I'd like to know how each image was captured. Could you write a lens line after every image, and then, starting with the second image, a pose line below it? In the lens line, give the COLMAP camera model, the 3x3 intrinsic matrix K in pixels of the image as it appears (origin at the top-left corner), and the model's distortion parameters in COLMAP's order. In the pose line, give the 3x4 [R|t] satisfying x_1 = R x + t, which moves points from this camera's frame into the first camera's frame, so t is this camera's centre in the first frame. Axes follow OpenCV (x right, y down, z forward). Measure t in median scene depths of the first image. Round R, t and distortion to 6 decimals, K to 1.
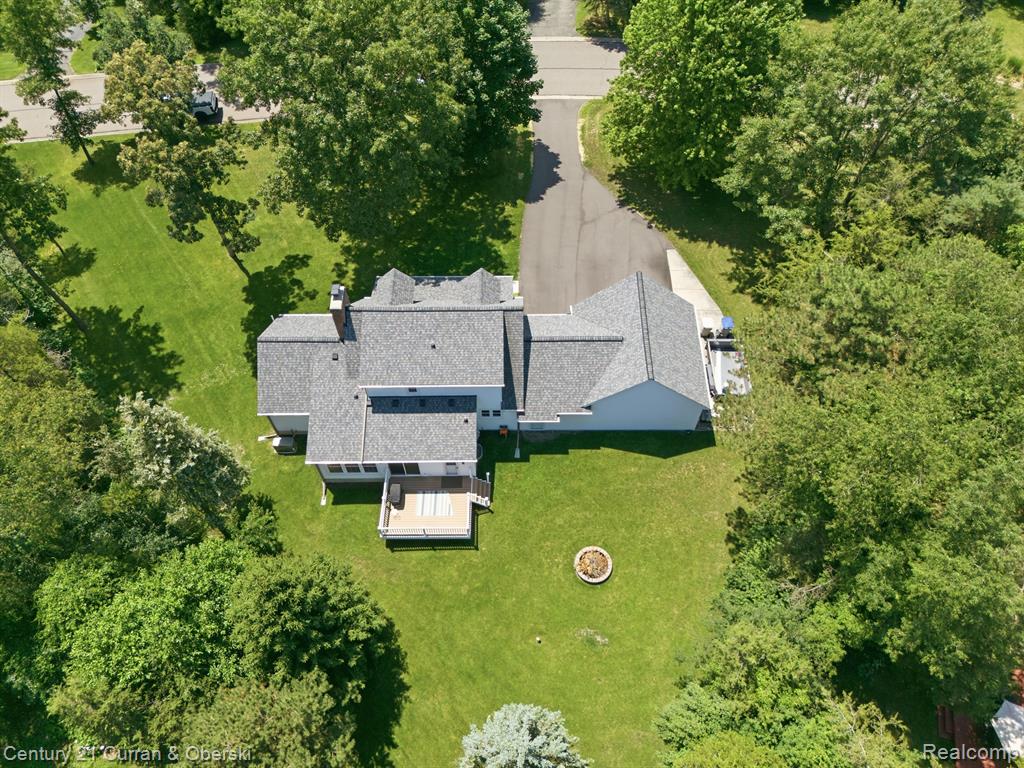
lens RADIAL K [[778.9, 0, 512.0], [0, 778.9, 384.0], [0, 0, 1]] dist [-0.047587, 0.175709]
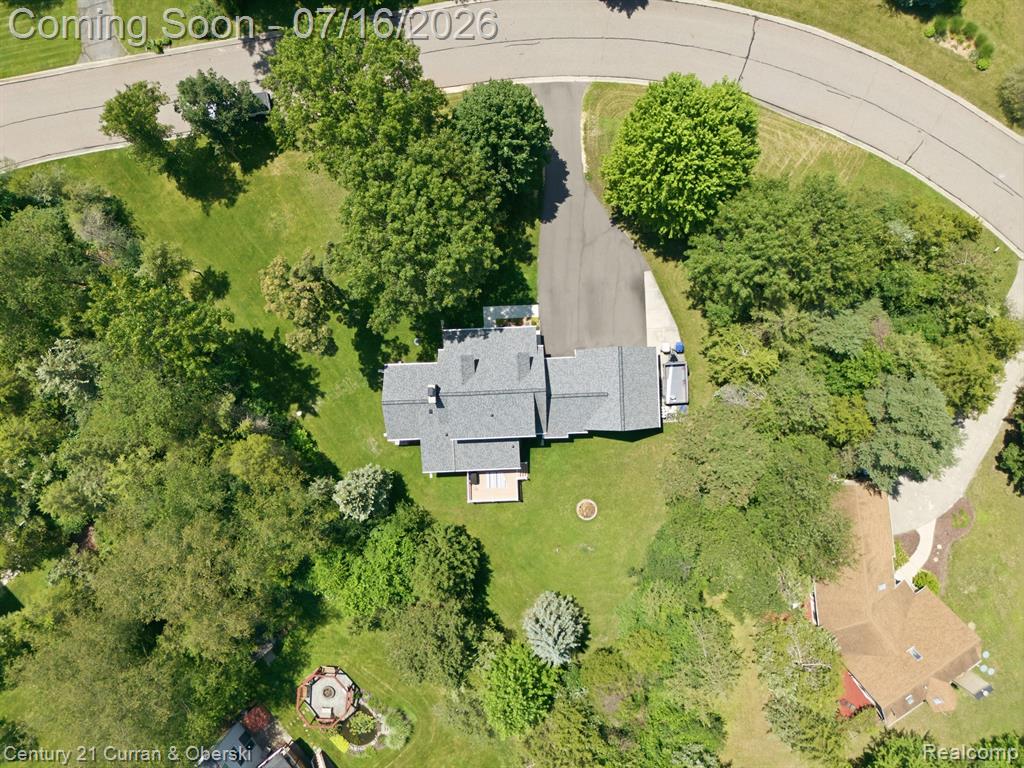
lens RADIAL K [[755.9, 0, 510.5], [0, 755.9, 387.9], [0, 0, 1]] dist [0.072637, -0.068278]
pose [[0.999136, -0.039792, -0.011988, -0.035433], [0.039721, 0.829568, 0.556991, -0.849249], [-0.012219, -0.556986, 0.830432, -0.260353]]
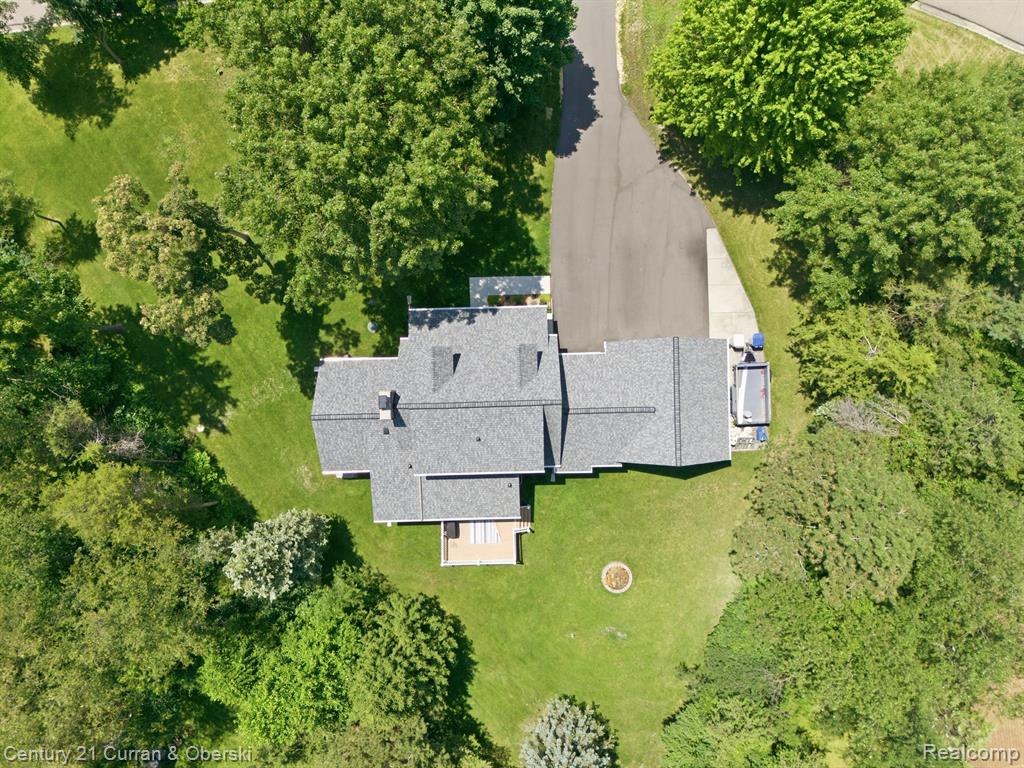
lens RADIAL K [[755.9, 0, 510.5], [0, 755.9, 387.9], [0, 0, 1]] dist [0.072637, -0.068278]
pose [[0.999652, -0.023869, -0.011254, -0.037437], [0.026097, 0.830993, 0.555671, -0.592327], [-0.003911, -0.555771, 0.831326, 0.141677]]
